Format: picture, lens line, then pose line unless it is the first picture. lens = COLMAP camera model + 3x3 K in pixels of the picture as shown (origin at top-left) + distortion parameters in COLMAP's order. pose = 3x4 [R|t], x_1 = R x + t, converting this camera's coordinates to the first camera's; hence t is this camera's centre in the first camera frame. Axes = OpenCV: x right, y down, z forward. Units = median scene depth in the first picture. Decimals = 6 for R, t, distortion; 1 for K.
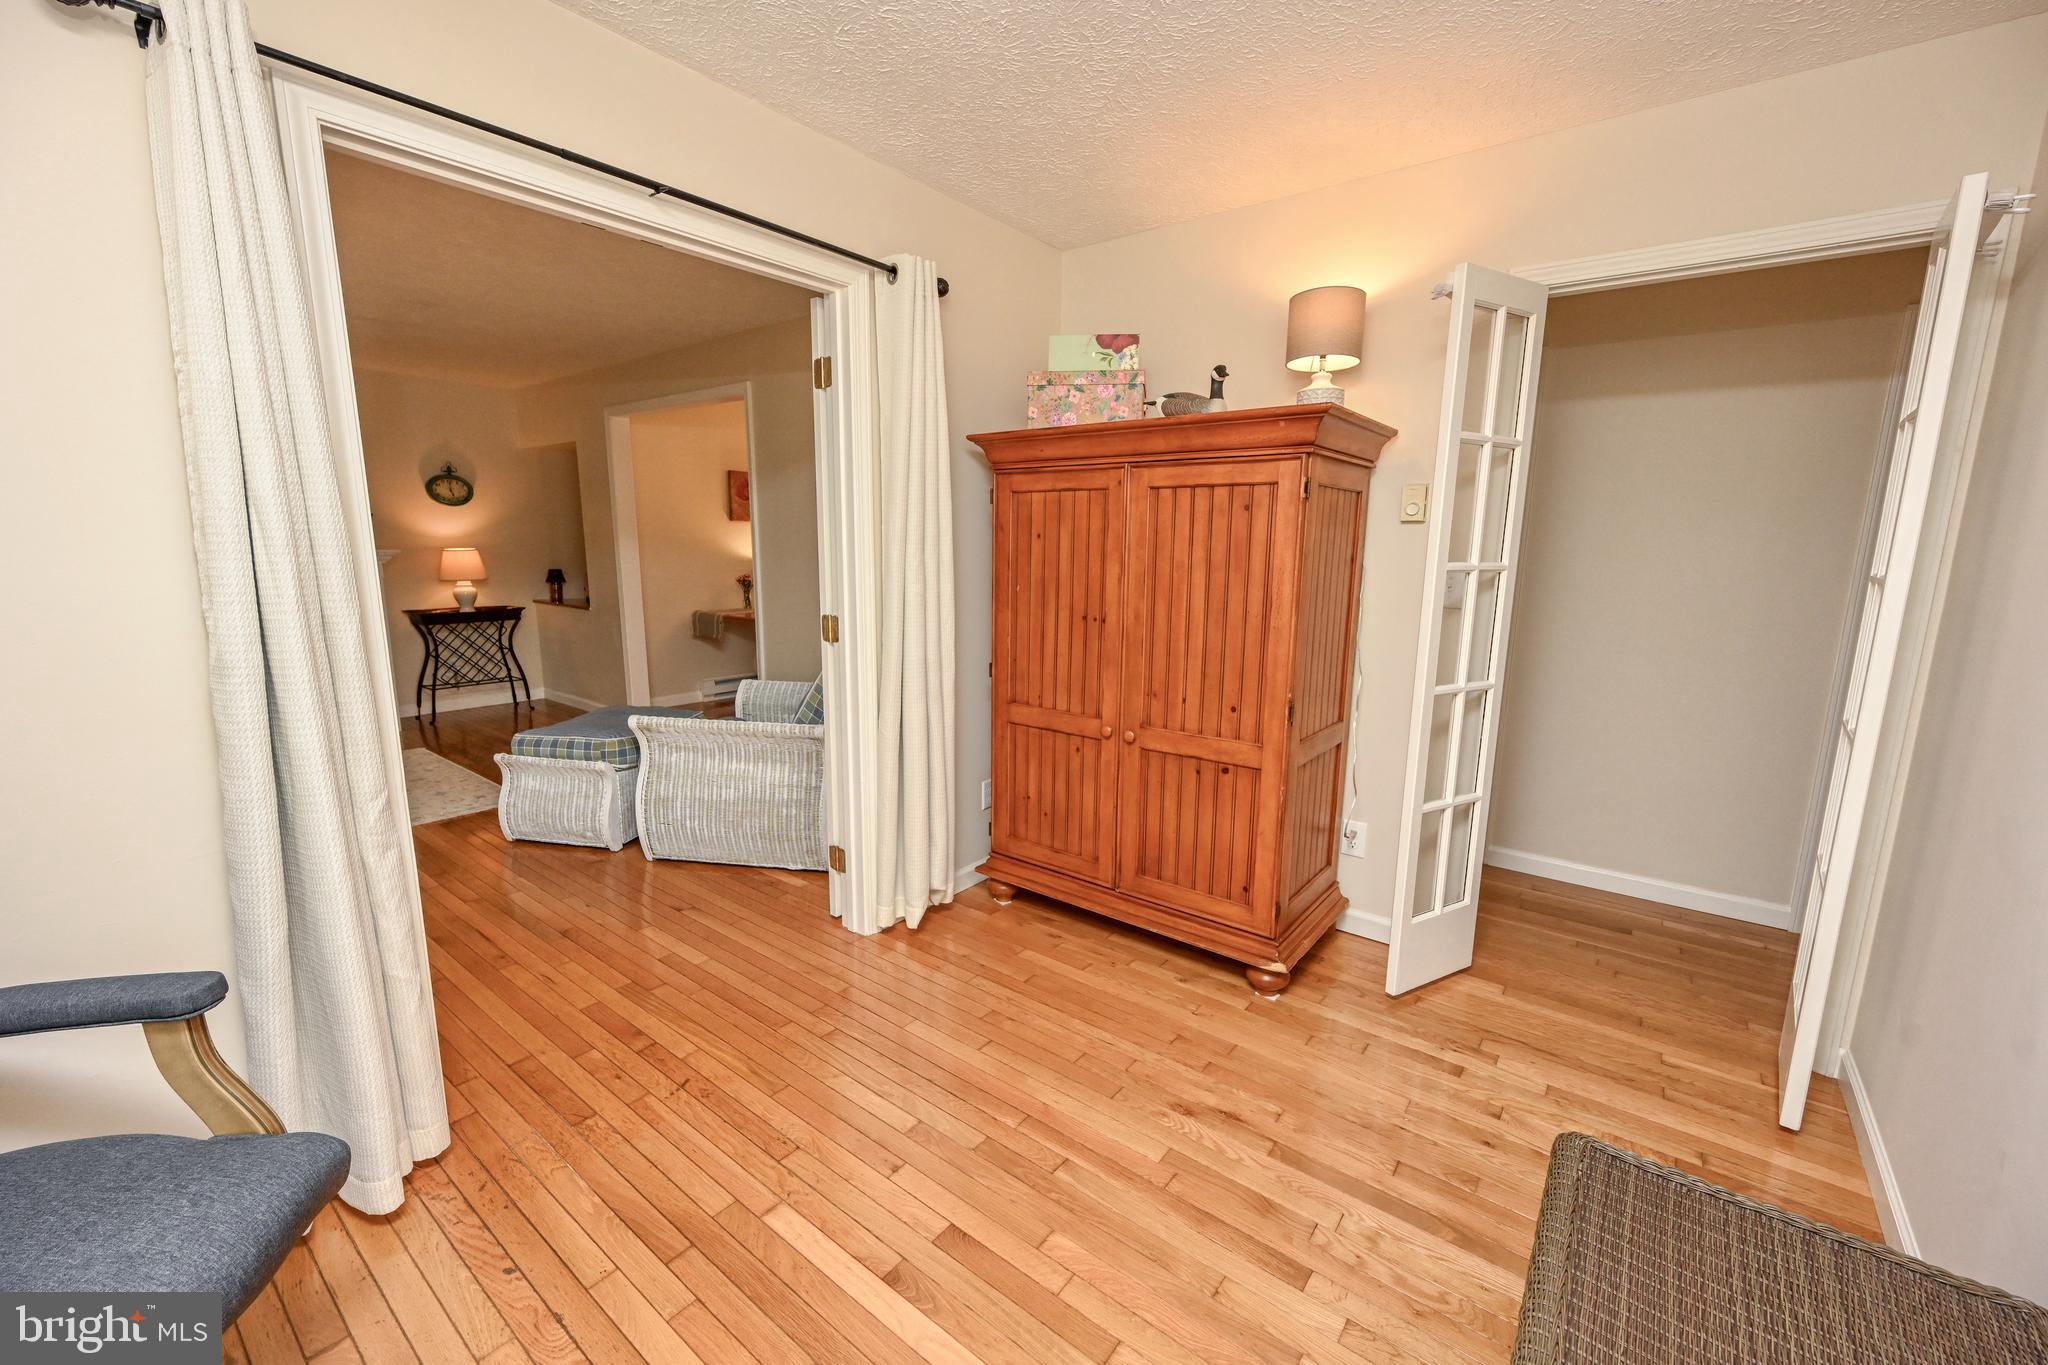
lens RADIAL K [[826.4, 0, 1021.8], [0, 826.4, 685.3], [0, 0, 1]] dist [-0.002474, -0.000082]
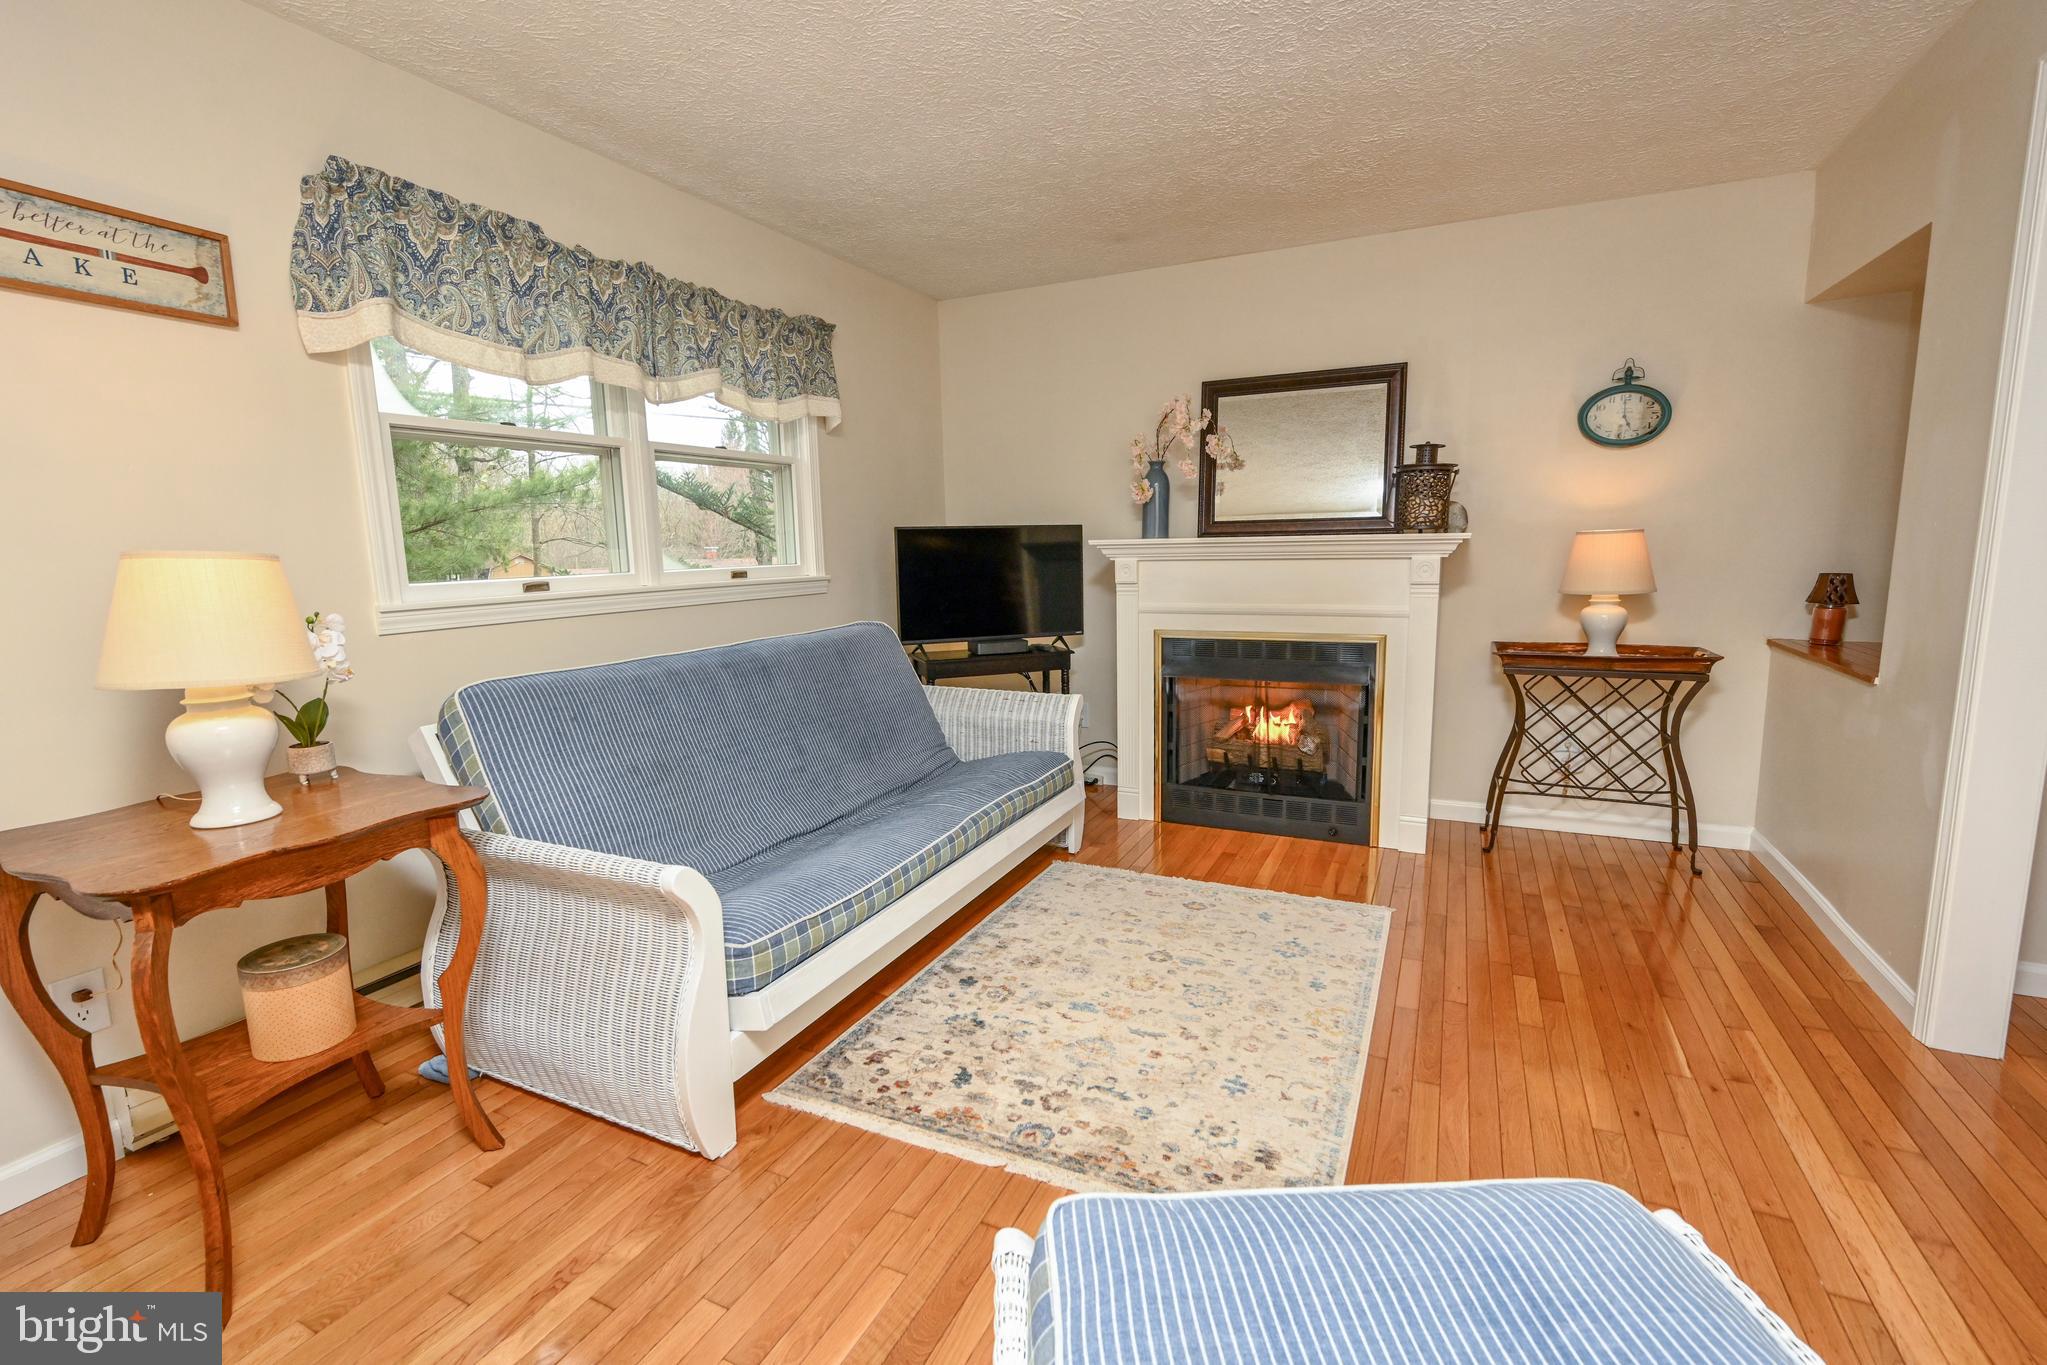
lens RADIAL K [[909.3, 0, 1017.2], [0, 909.3, 678.3], [0, 0, 1]] dist [-0.000717, -0.000421]
pose [[0.216763, 0.130840, -0.967417, -0.210998], [-0.146184, 0.984155, 0.100349, -0.079594], [0.965217, 0.119669, 0.232455, 0.534532]]
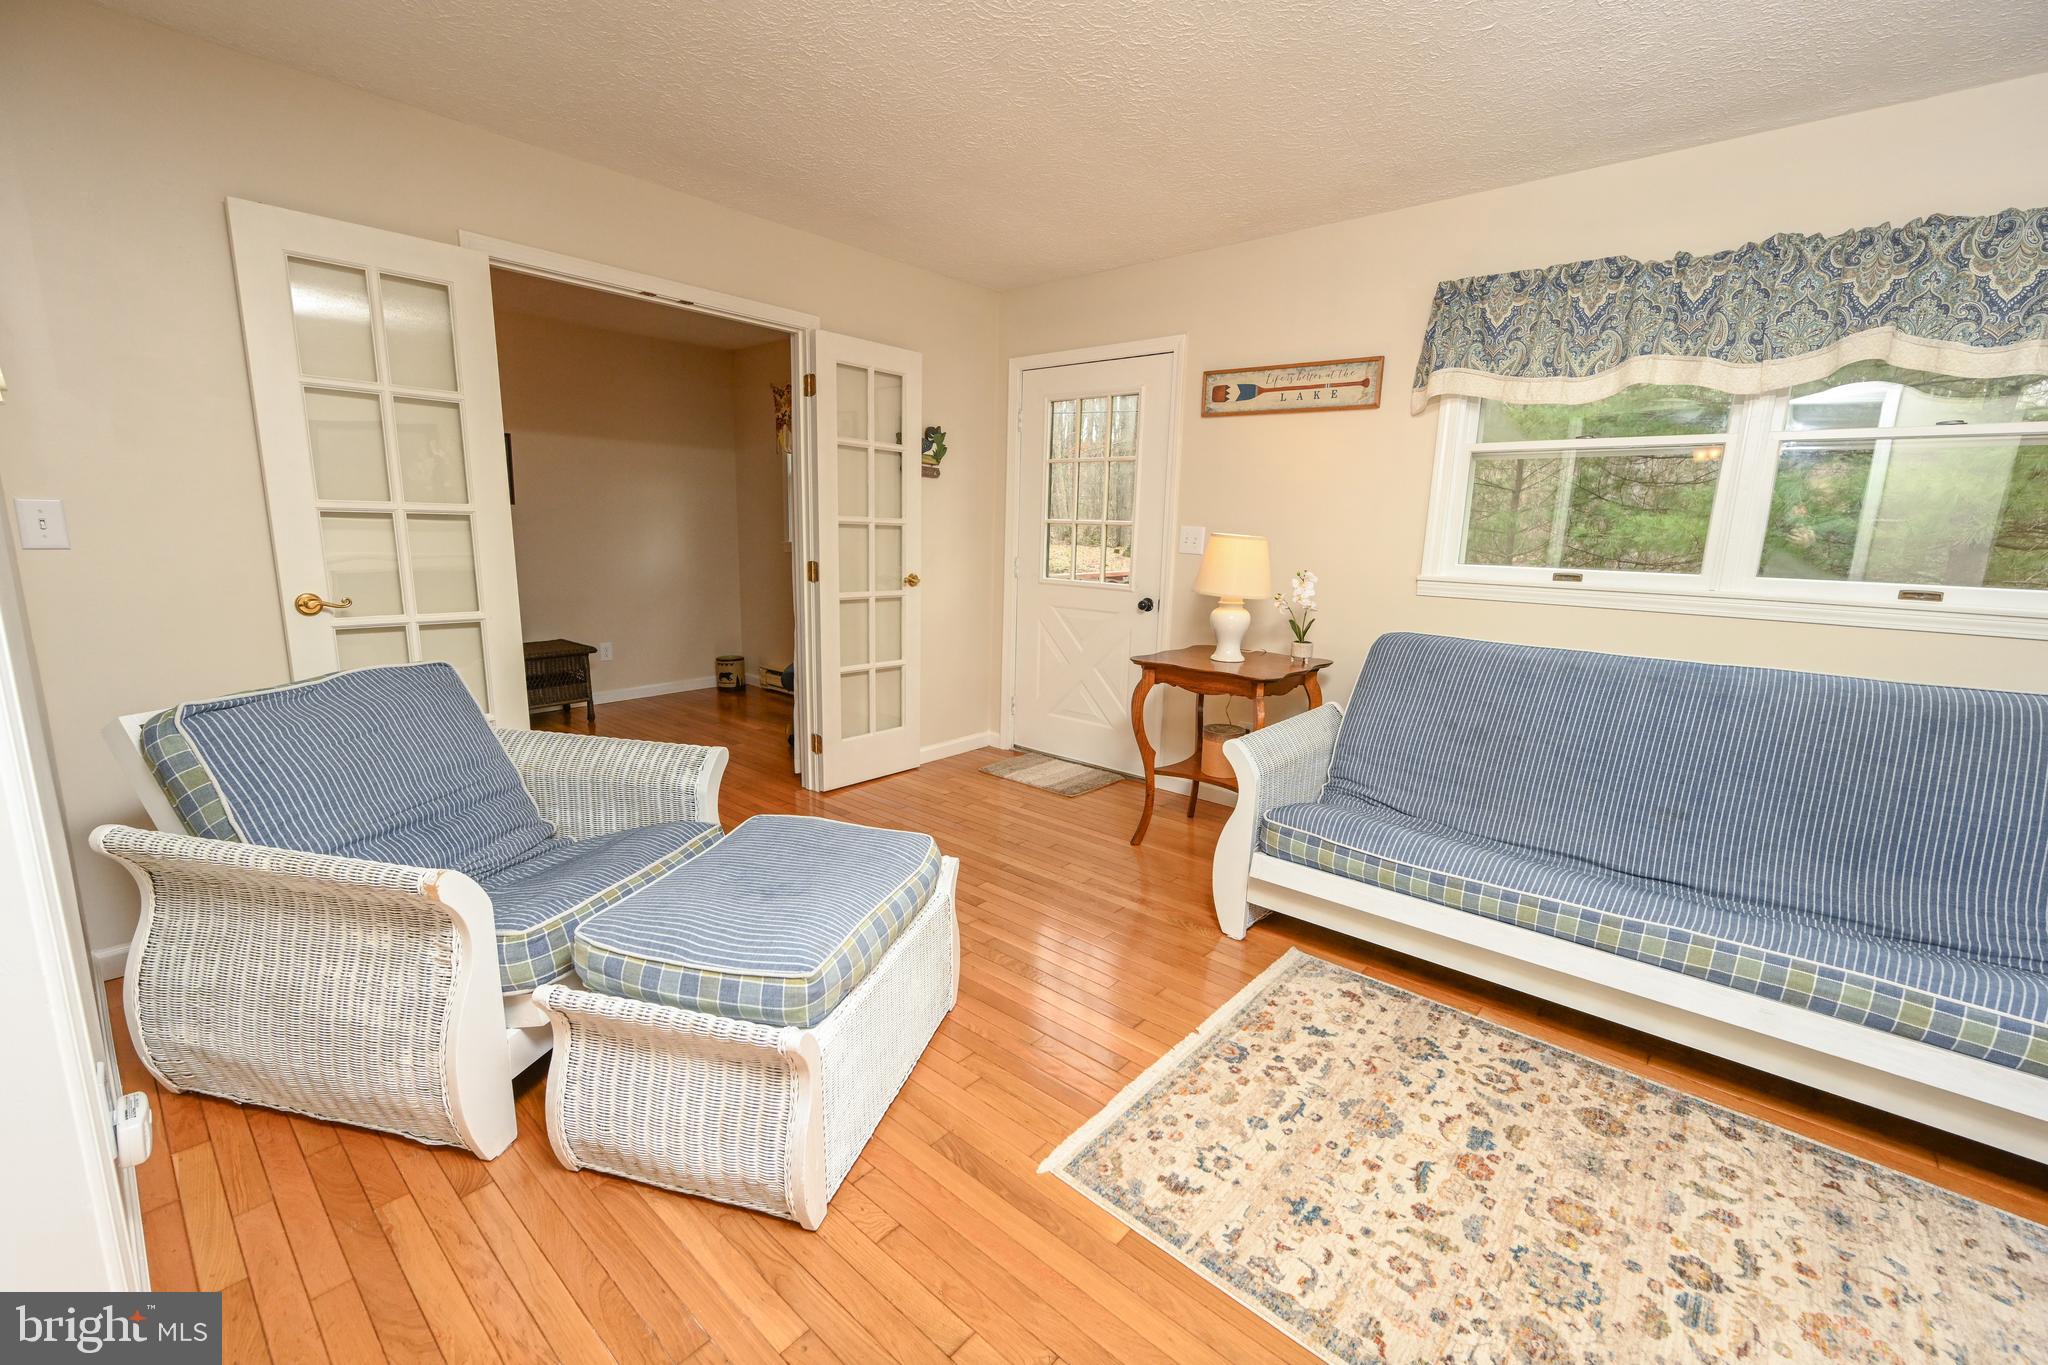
lens RADIAL K [[849.9, 0, 1019.4], [0, 849.9, 677.7], [0, 0, 1]] dist [-0.001052, 0.000320]
pose [[-0.997050, -0.047885, 0.059984, -0.421861], [-0.023936, 0.936534, 0.349758, -0.153807], [-0.072925, 0.347290, -0.934918, 0.907986]]
